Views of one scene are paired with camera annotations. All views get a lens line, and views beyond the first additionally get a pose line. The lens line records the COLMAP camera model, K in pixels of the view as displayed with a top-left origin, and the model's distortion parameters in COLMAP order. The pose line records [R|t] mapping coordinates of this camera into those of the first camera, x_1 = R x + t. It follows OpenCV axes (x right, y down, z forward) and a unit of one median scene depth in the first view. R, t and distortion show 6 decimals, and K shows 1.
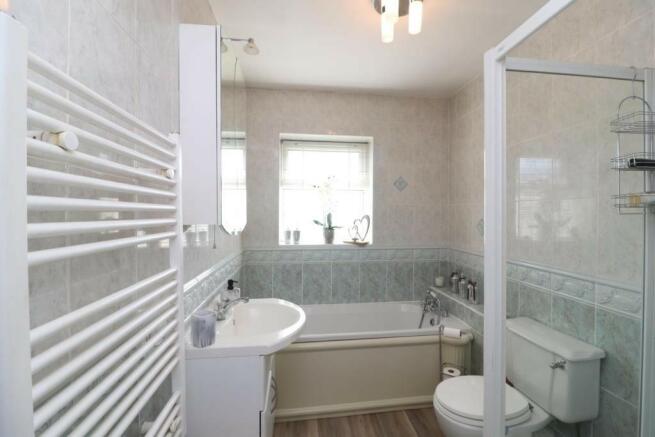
lens RADIAL K [[306.3, 0, 328.8], [0, 306.3, 218.0], [0, 0, 1]] dist [-0.009589, -0.000962]
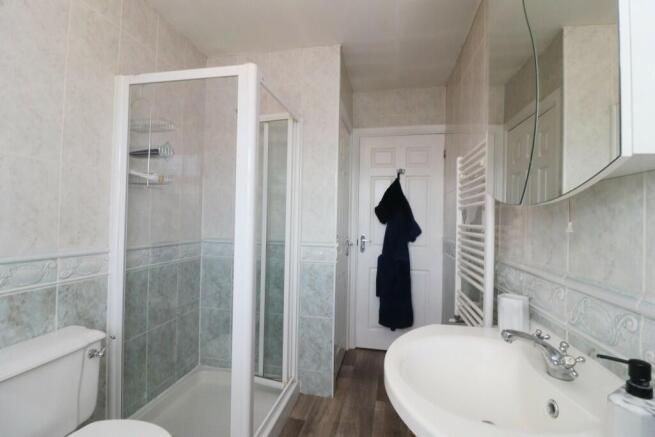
lens RADIAL K [[306.3, 0, 327.2], [0, 306.3, 217.5], [0, 0, 1]] dist [-0.009589, -0.000962]
pose [[-0.949058, -0.010798, 0.314917, -0.149743], [-0.010220, 0.999942, 0.003485, 0.081965], [-0.314937, 0.000089, -0.949113, 1.588397]]
